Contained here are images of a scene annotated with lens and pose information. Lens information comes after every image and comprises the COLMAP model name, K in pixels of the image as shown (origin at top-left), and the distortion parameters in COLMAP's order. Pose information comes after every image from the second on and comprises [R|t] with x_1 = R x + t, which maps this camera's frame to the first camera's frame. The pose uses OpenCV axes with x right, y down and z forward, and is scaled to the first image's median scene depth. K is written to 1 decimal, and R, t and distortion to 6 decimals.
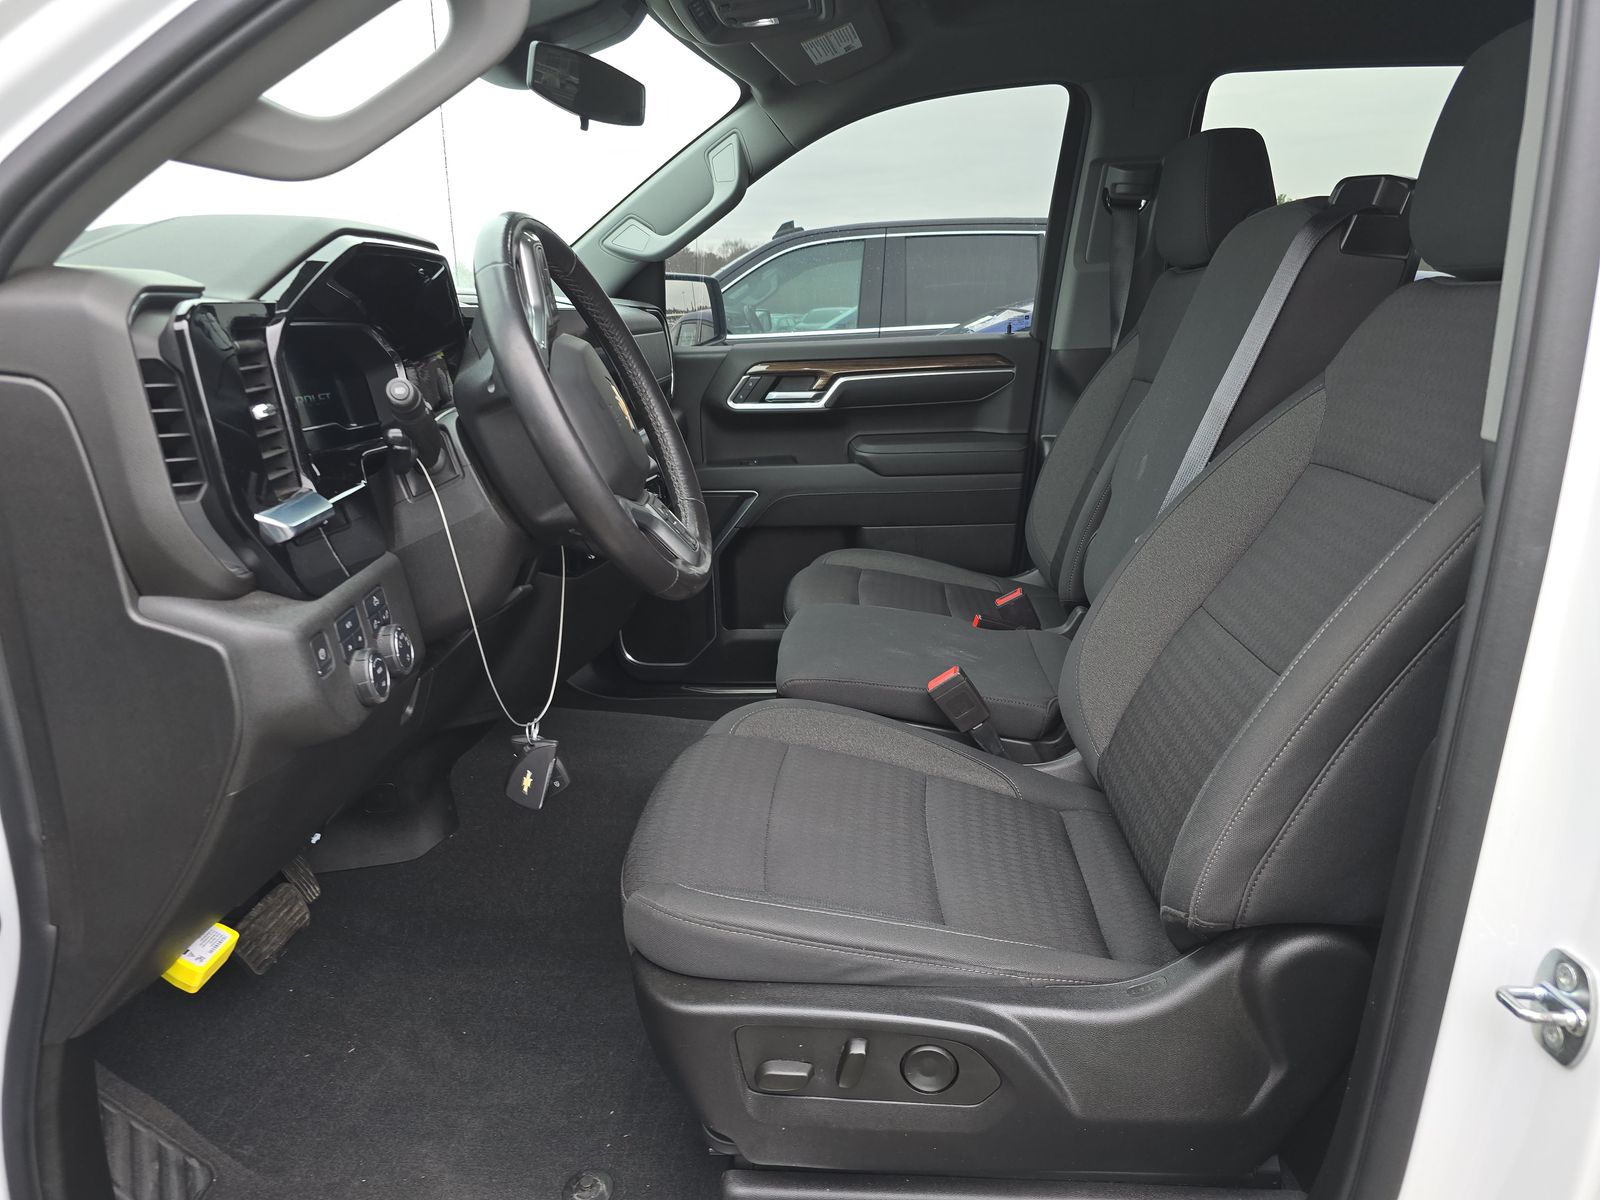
lens RADIAL K [[1073.0, 0, 795.8], [0, 1073.0, 594.9], [0, 0, 1]] dist [0.002697, -0.000280]
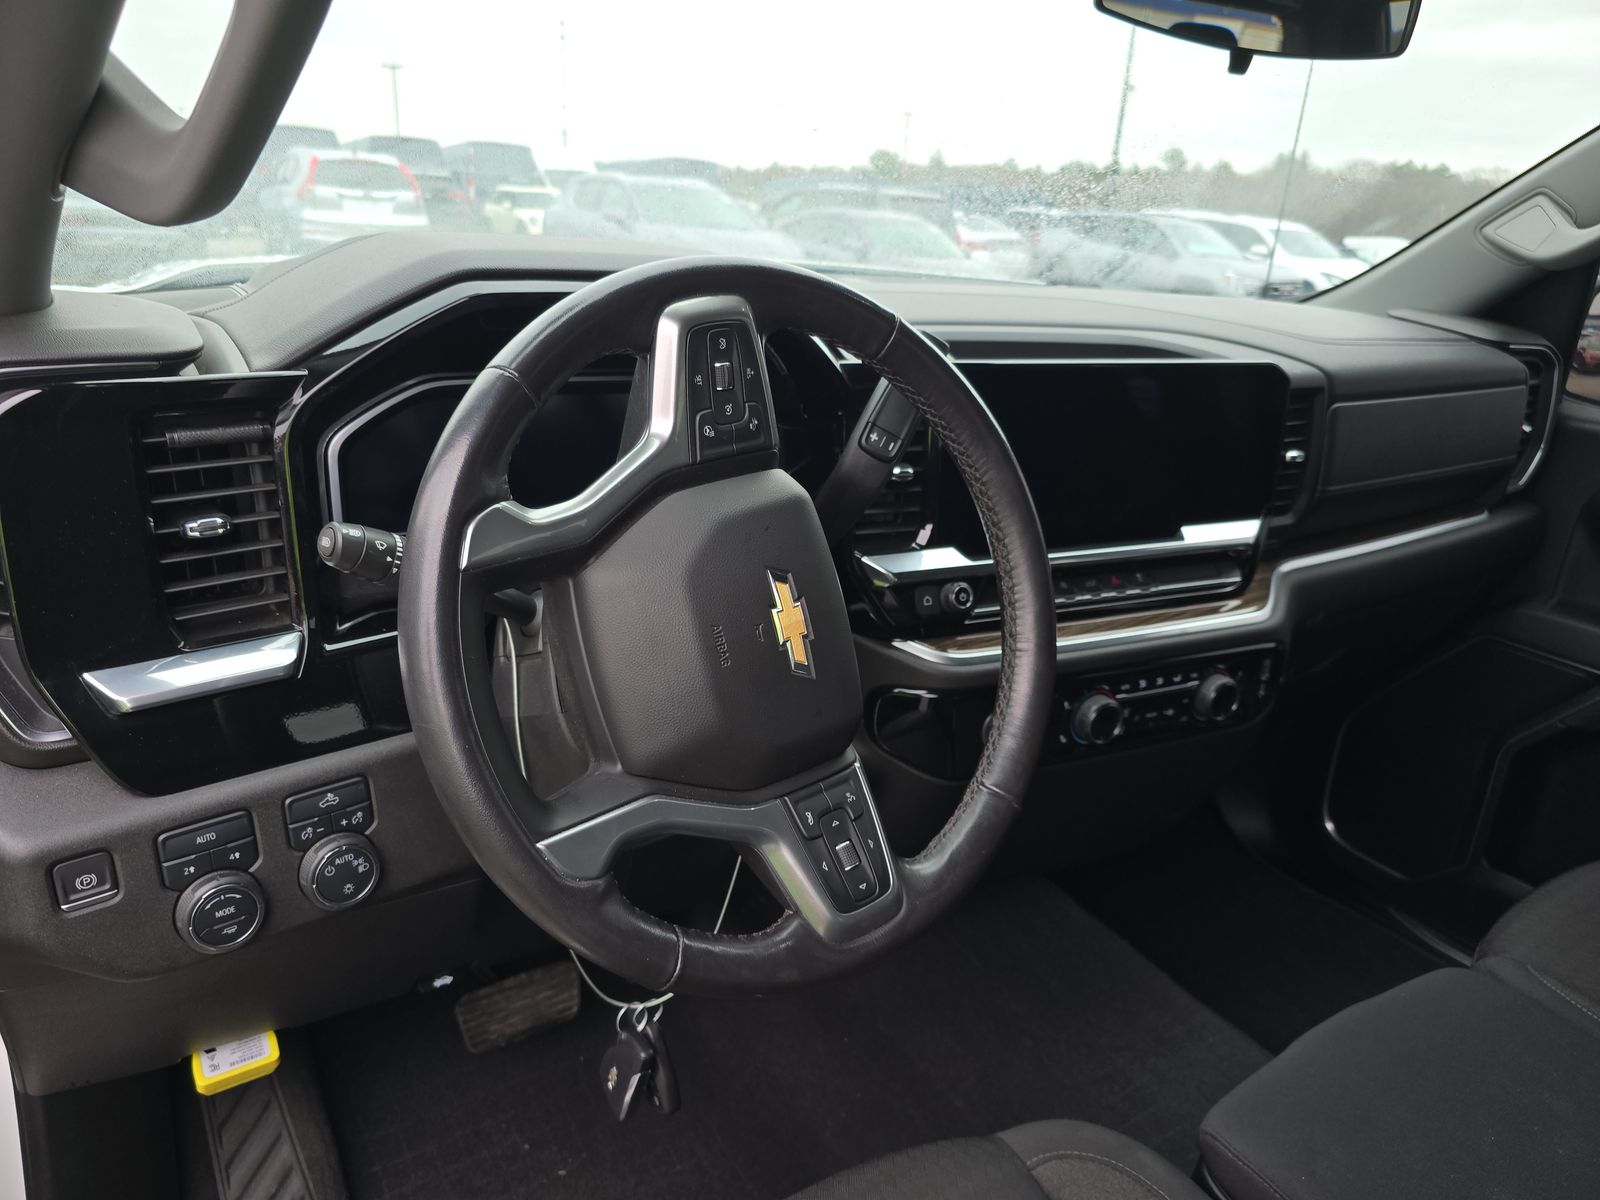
lens RADIAL K [[1073.0, 0, 795.8], [0, 1073.0, 594.9], [0, 0, 1]] dist [0.002697, -0.000280]
pose [[0.597817, 0.321750, -0.734229, 0.200648], [-0.269149, 0.943310, 0.194228, -0.250317], [0.755099, 0.081504, 0.650525, 0.538317]]
